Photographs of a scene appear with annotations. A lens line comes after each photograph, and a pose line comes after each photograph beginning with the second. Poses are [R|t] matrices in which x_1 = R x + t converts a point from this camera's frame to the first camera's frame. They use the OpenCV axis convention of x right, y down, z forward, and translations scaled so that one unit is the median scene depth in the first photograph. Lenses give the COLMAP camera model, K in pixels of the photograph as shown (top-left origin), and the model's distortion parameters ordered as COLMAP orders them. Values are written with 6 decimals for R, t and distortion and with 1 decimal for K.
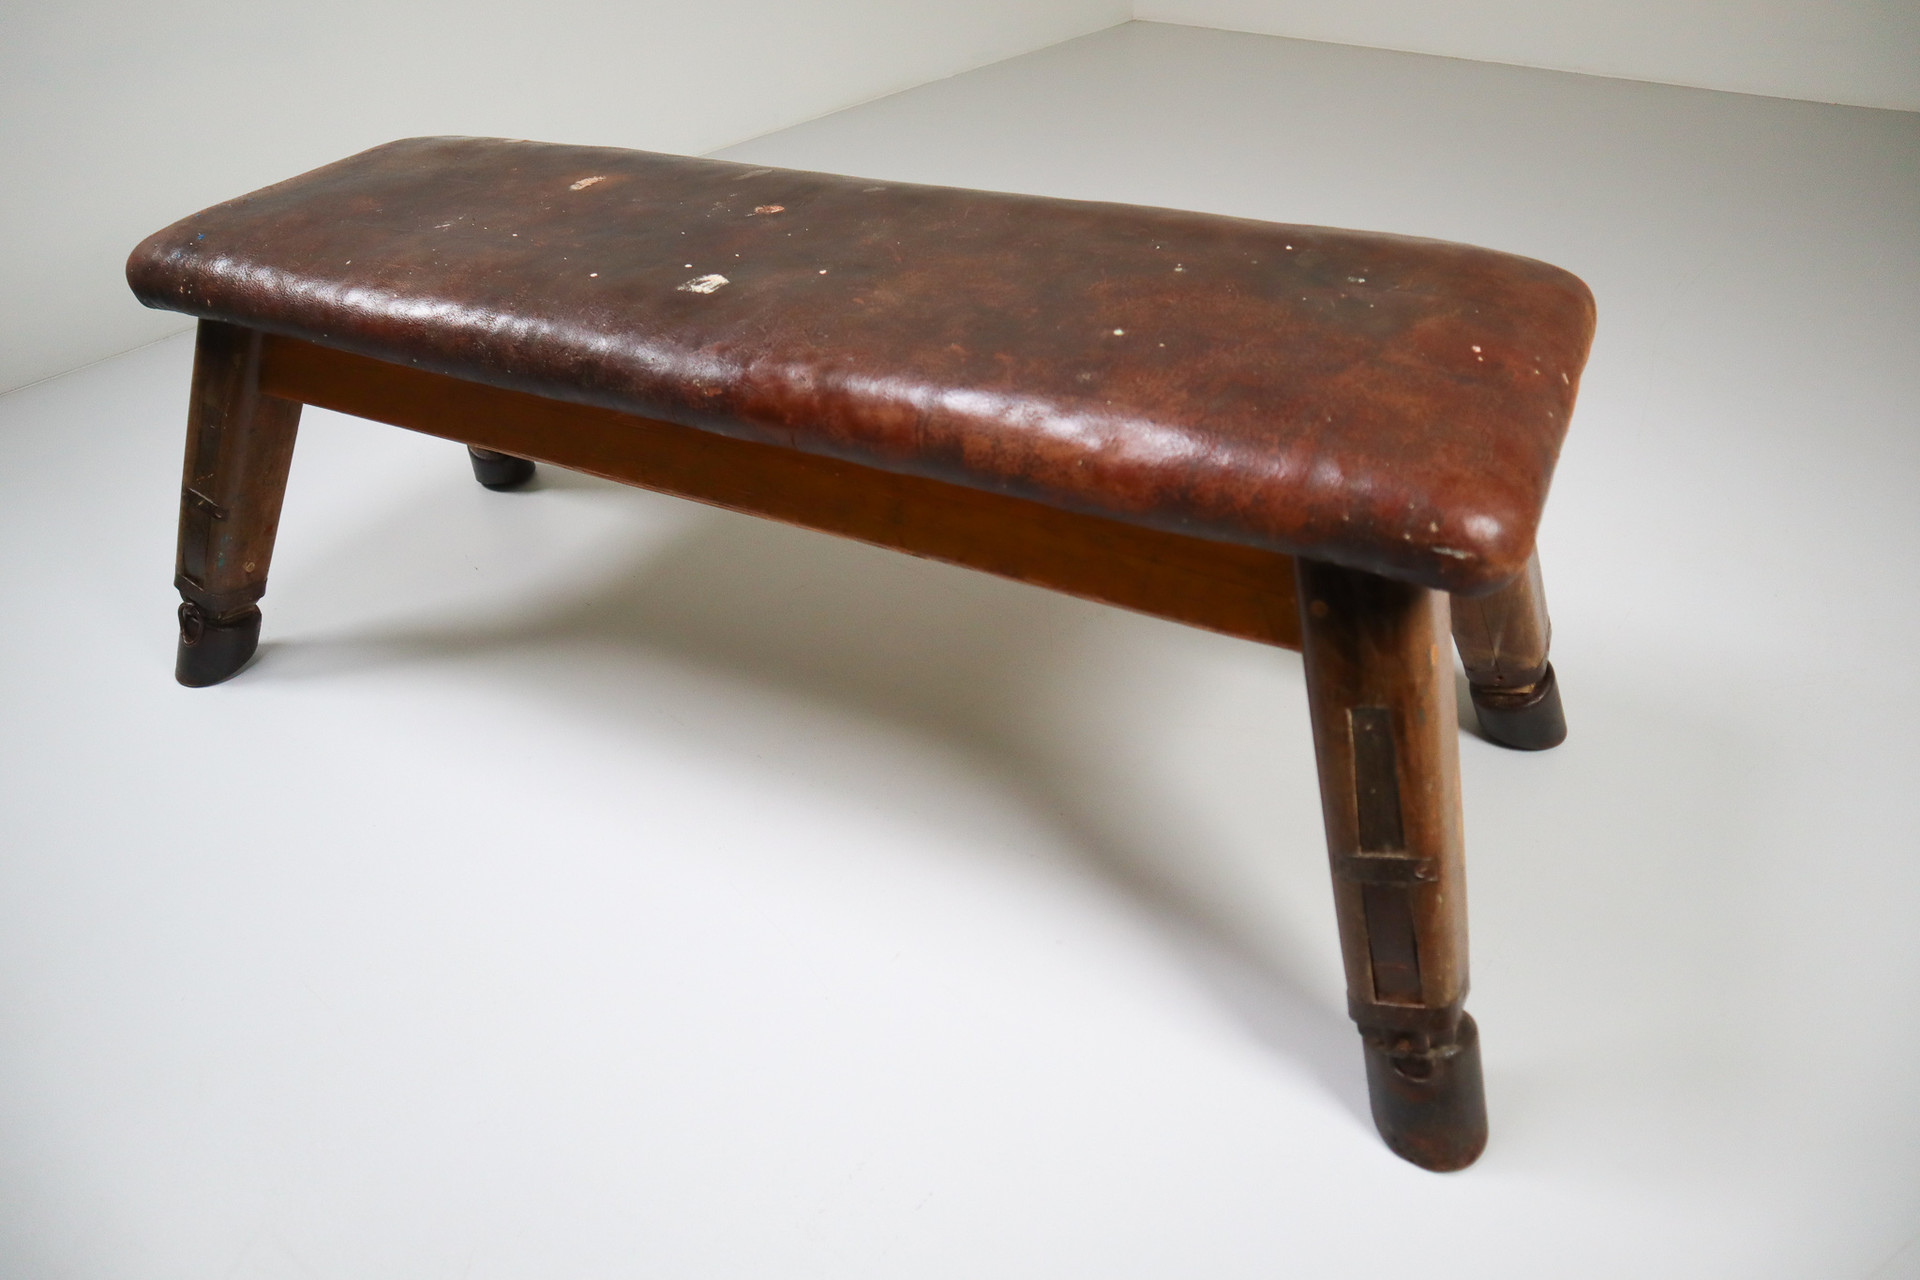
lens RADIAL K [[1360.1, 0, 960.0], [0, 1360.1, 640.0], [0, 0, 1]] dist [-0.145255, 0.079064]
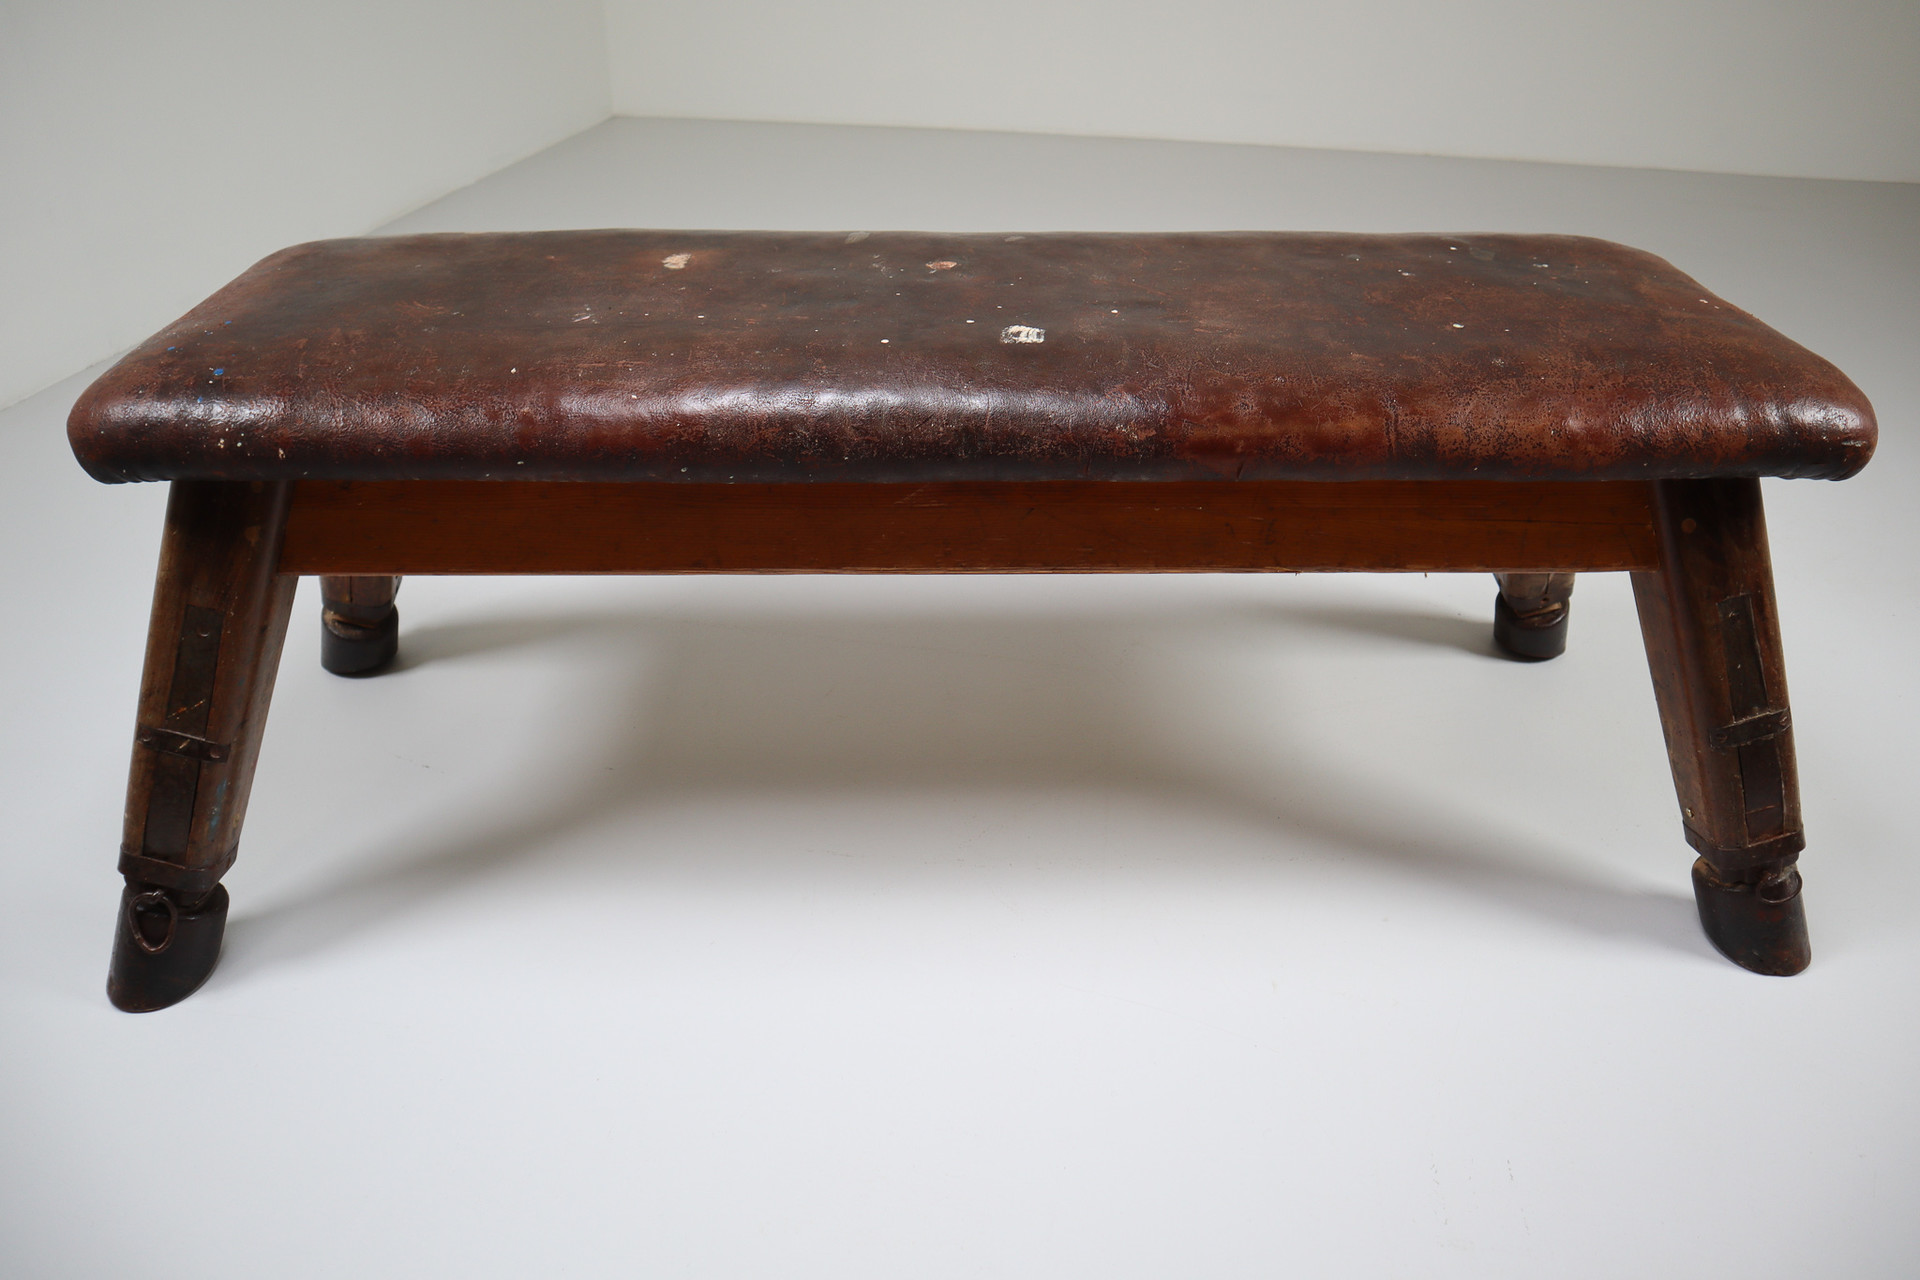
lens RADIAL K [[1345.9, 0, 957.8], [0, 1345.9, 605.2], [0, 0, 1]] dist [-0.091730, 0.006426]
pose [[0.866595, -0.208416, 0.453404, -0.768324], [0.249980, 0.967690, -0.032970, -0.072339], [-0.431883, 0.141914, 0.890695, 0.243611]]
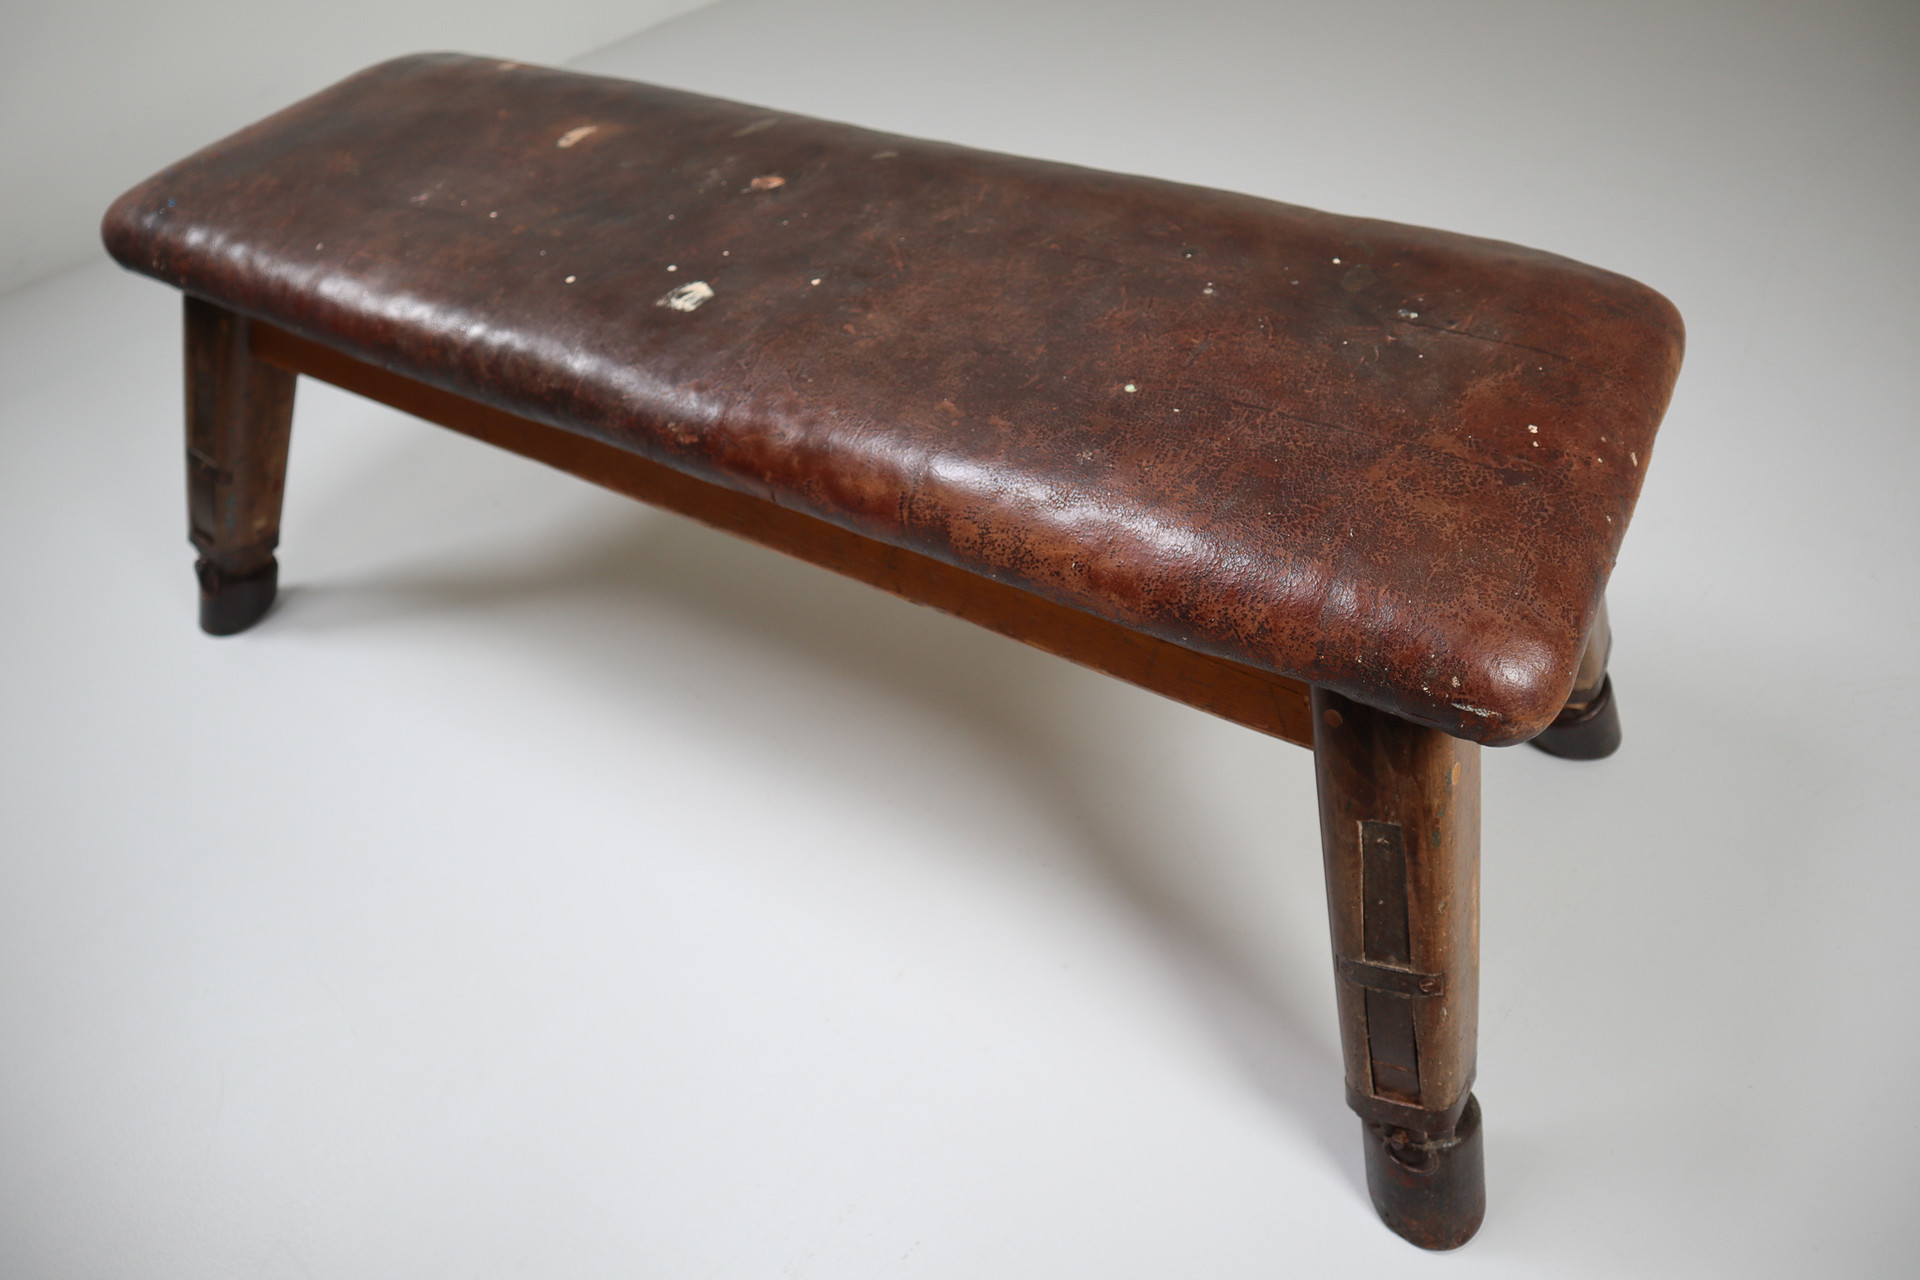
lens RADIAL K [[1360.1, 0, 960.0], [0, 1360.1, 640.0], [0, 0, 1]] dist [-0.145255, 0.079064]
pose [[0.997969, 0.021944, -0.059803, 0.061610], [-0.012182, 0.987210, 0.158957, -0.202838], [0.062526, -0.157906, 0.985473, 0.082478]]
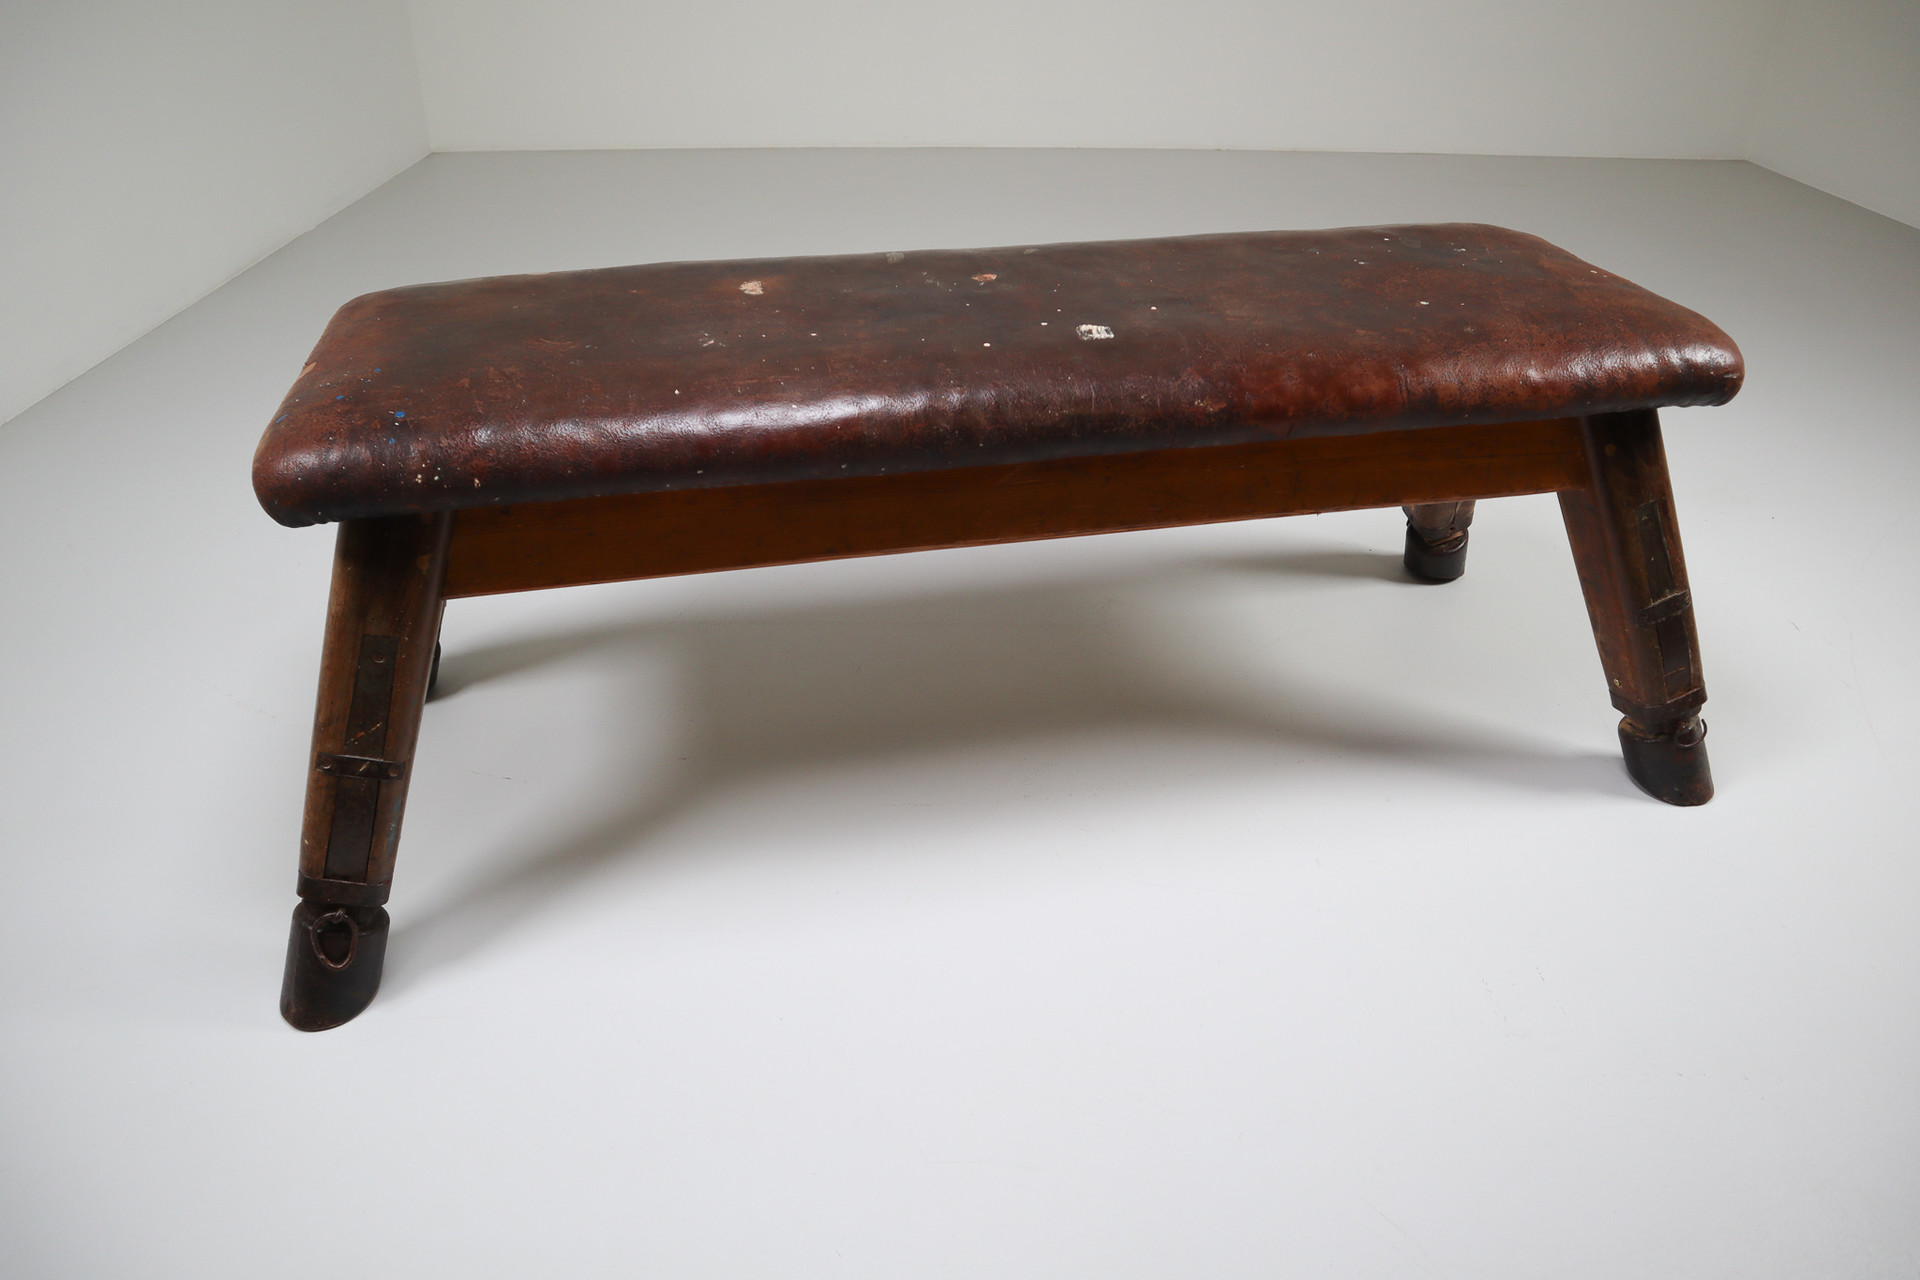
lens RADIAL K [[1360.1, 0, 960.0], [0, 1360.1, 640.0], [0, 0, 1]] dist [-0.145255, 0.079064]
pose [[0.756335, -0.301851, 0.580382, -1.104515], [0.348738, 0.936650, 0.032679, -0.115680], [-0.553479, 0.177685, 0.813689, 0.230888]]
